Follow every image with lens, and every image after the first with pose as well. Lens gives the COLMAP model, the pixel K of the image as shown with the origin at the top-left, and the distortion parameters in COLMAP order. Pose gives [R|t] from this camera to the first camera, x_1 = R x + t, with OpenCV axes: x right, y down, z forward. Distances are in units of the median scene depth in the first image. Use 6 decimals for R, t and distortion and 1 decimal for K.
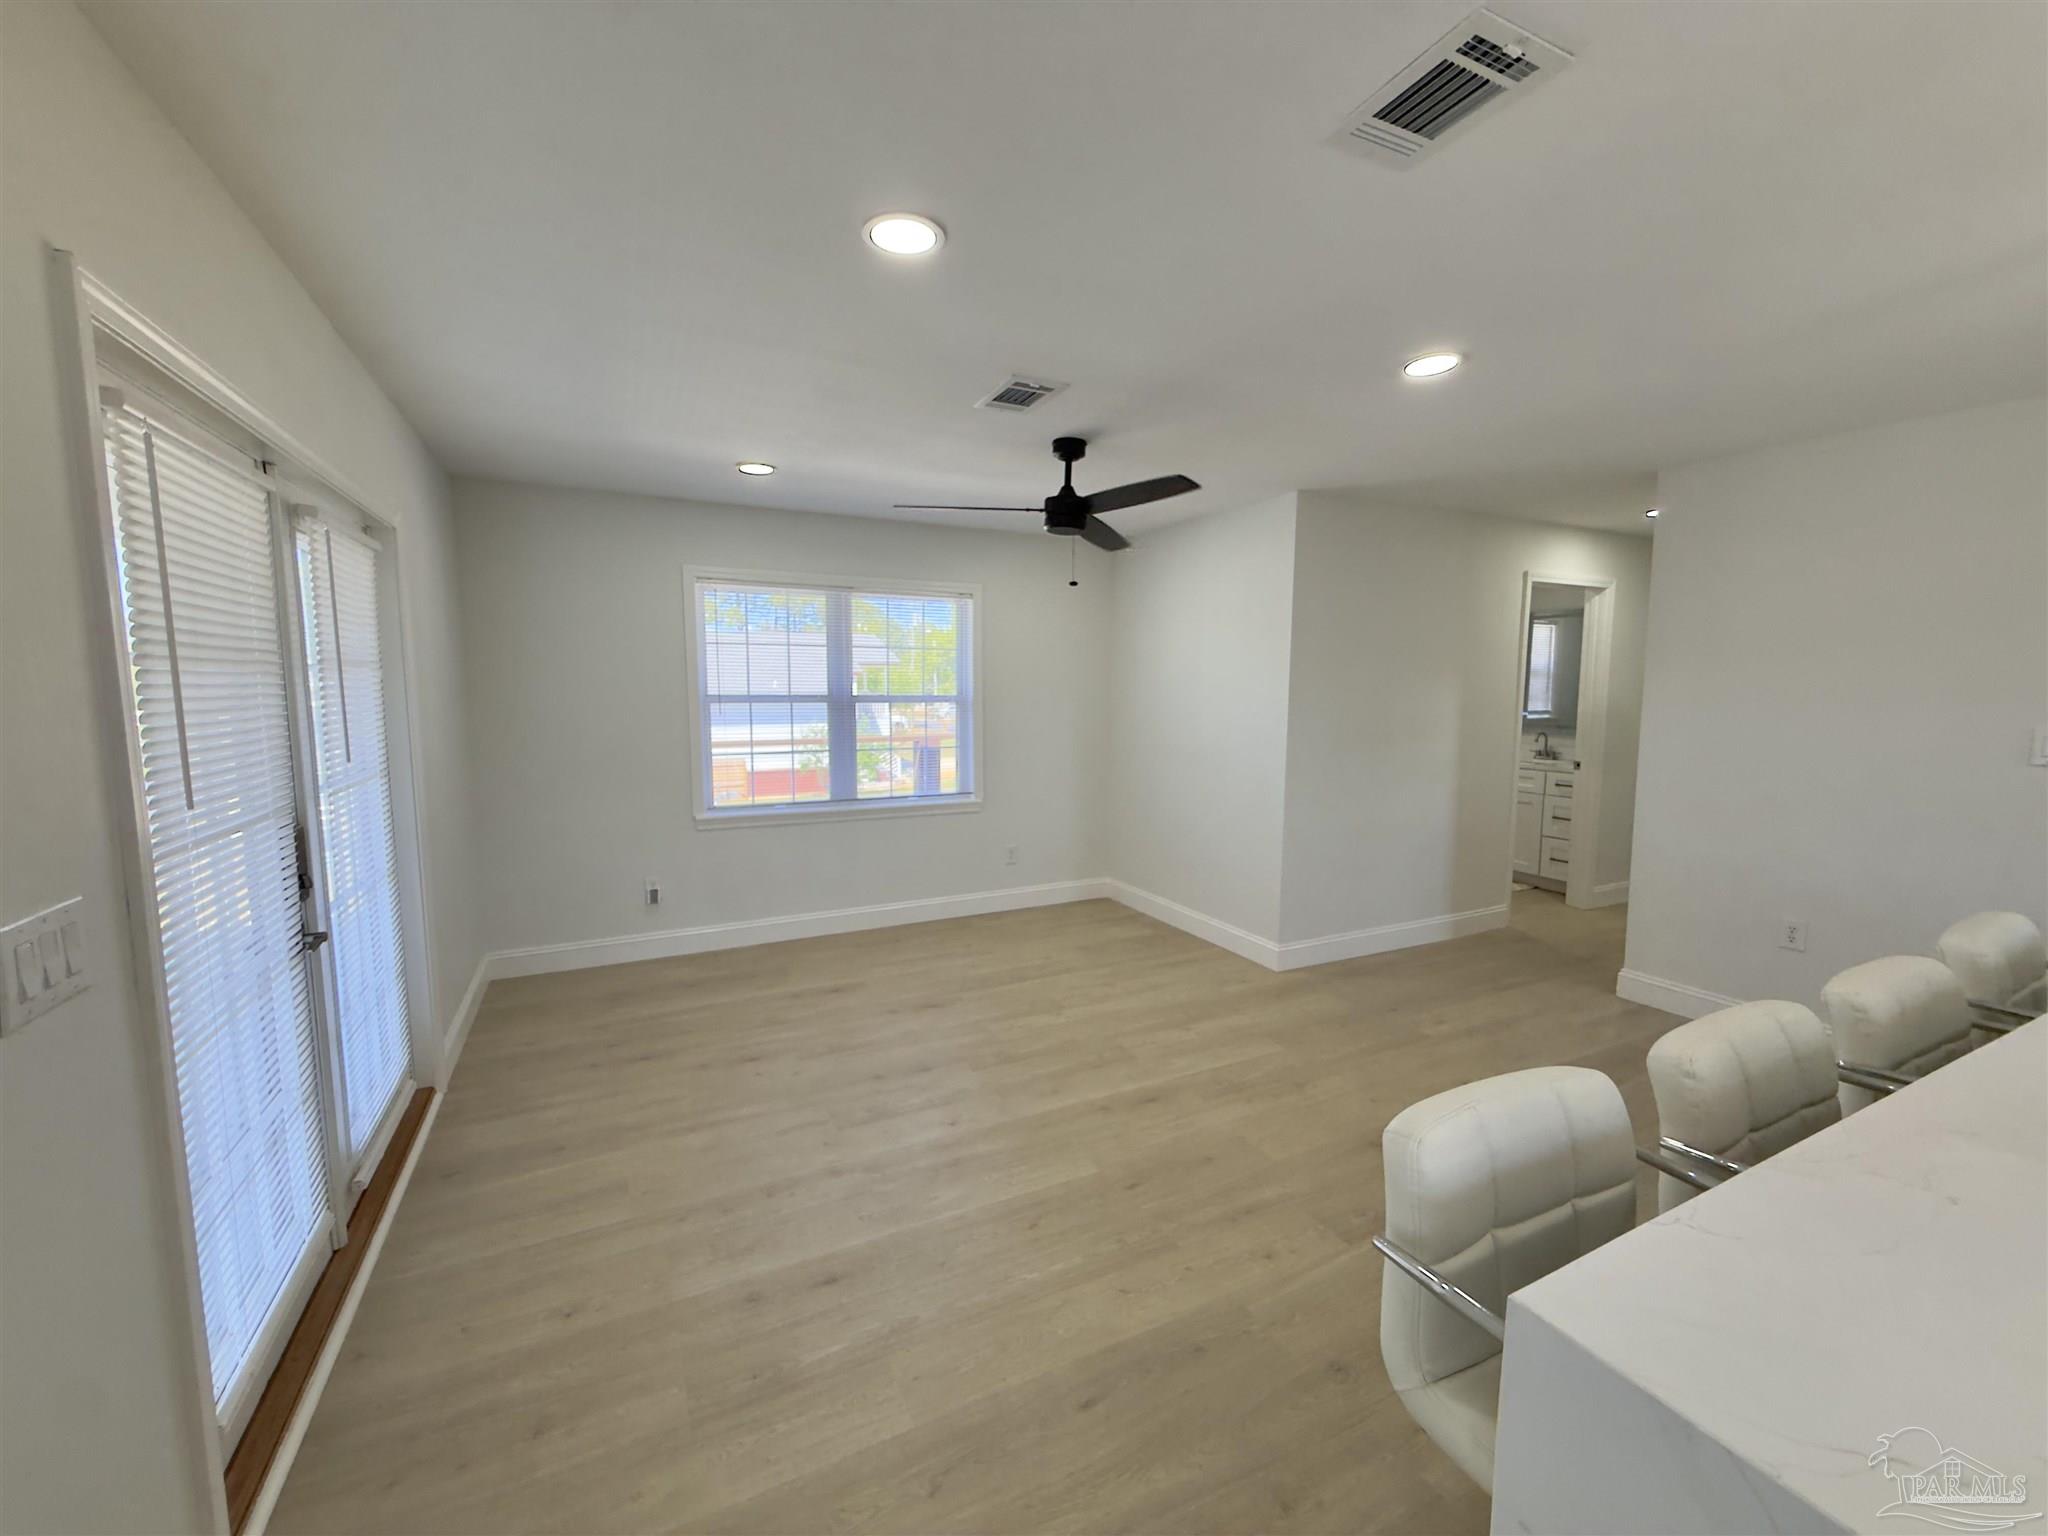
lens RADIAL K [[819.7, 0, 1020.4], [0, 819.7, 771.2], [0, 0, 1]] dist [0.000540, 0.000012]
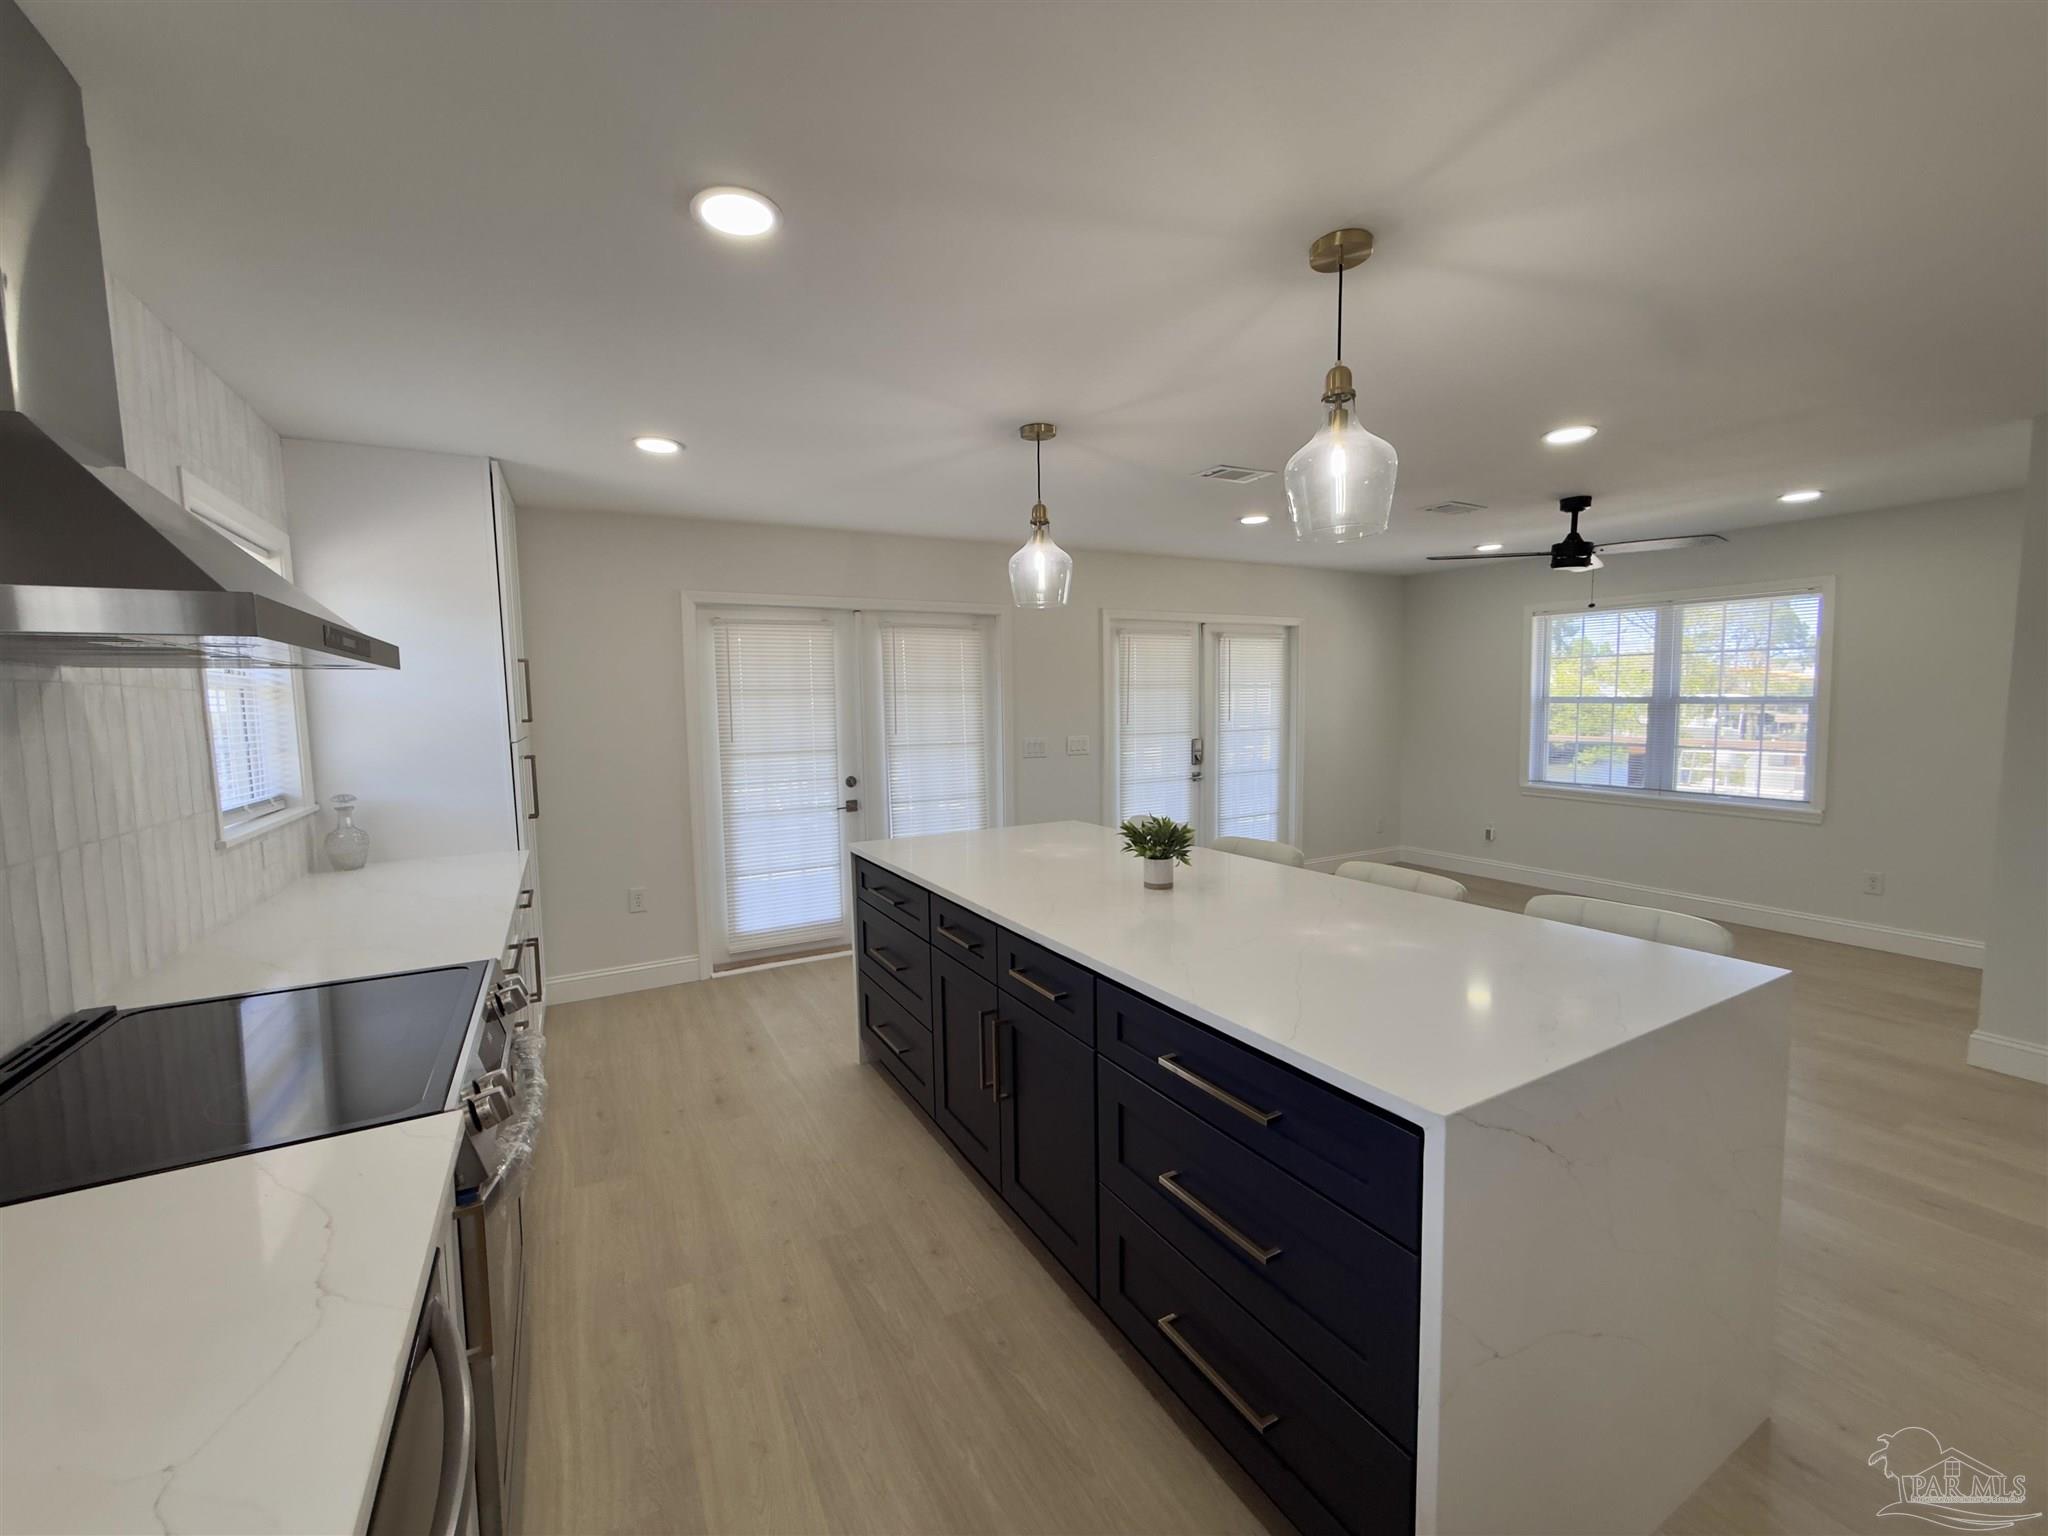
lens RADIAL K [[815.5, 0, 1016.5], [0, 815.5, 768.2], [0, 0, 1]] dist [0.001353, -0.000106]
pose [[0.045640, 0.080851, -0.995681, 0.933820], [-0.090637, 0.992943, 0.076474, -0.000729], [0.994838, 0.086756, 0.052646, 0.070101]]
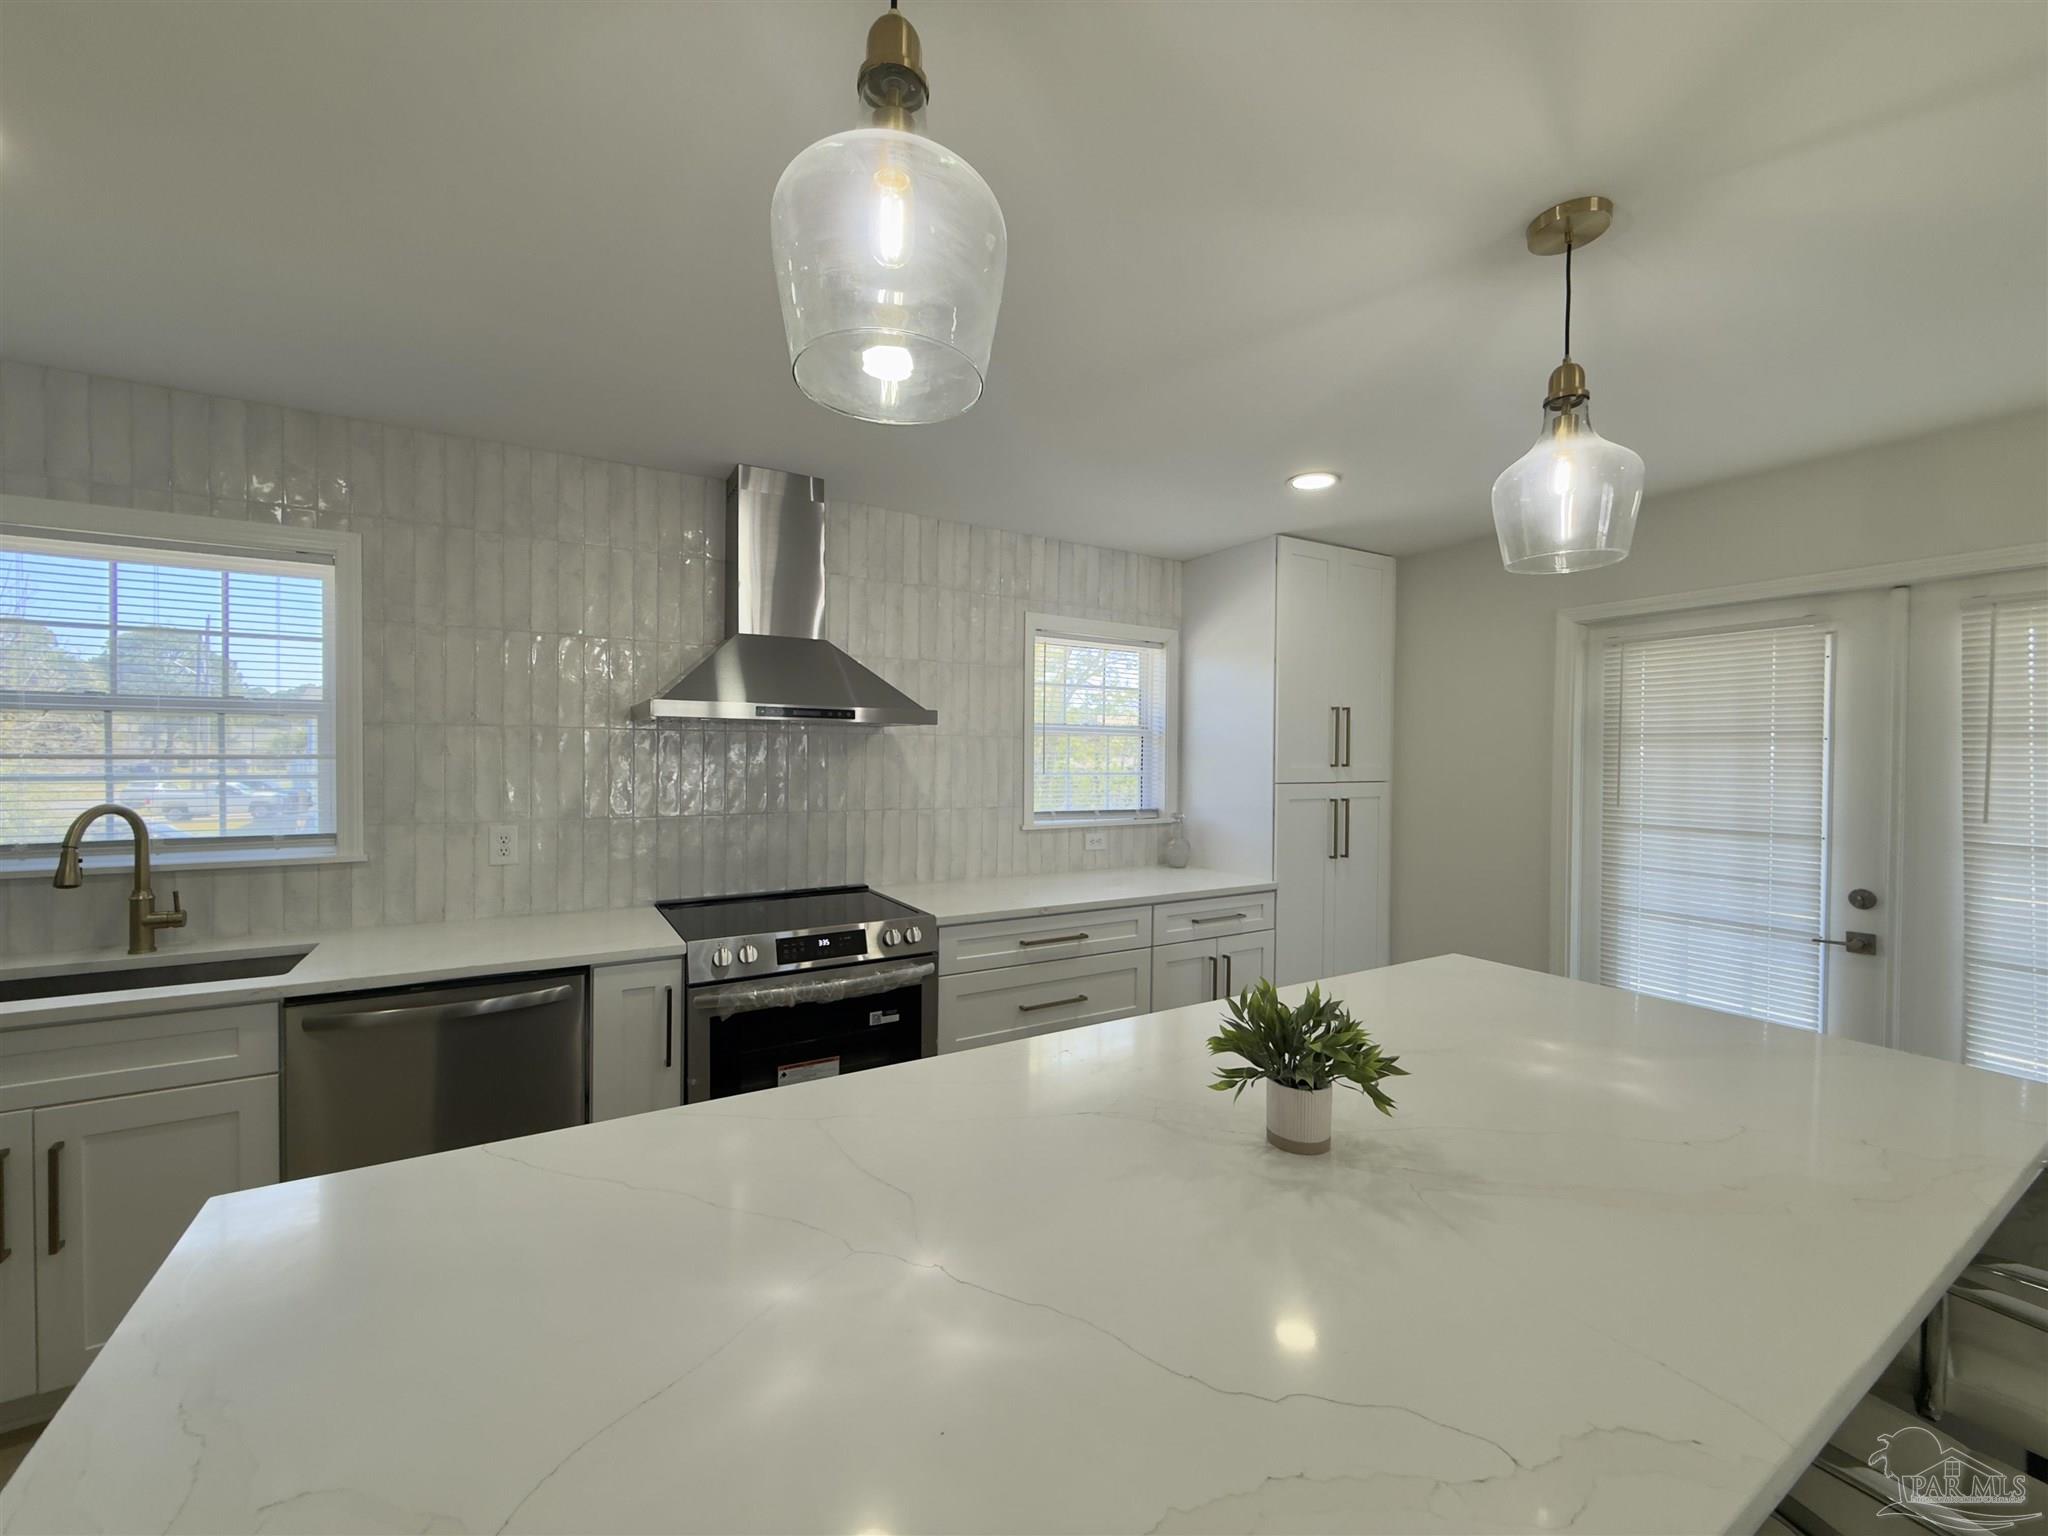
lens RADIAL K [[815.5, 0, 1016.5], [0, 815.5, 768.2], [0, 0, 1]] dist [0.001353, -0.000106]
pose [[-0.996263, -0.008271, -0.085971, 0.524121], [-0.018916, 0.992132, 0.123760, -0.036272], [0.084271, 0.124924, -0.988581, 0.426015]]
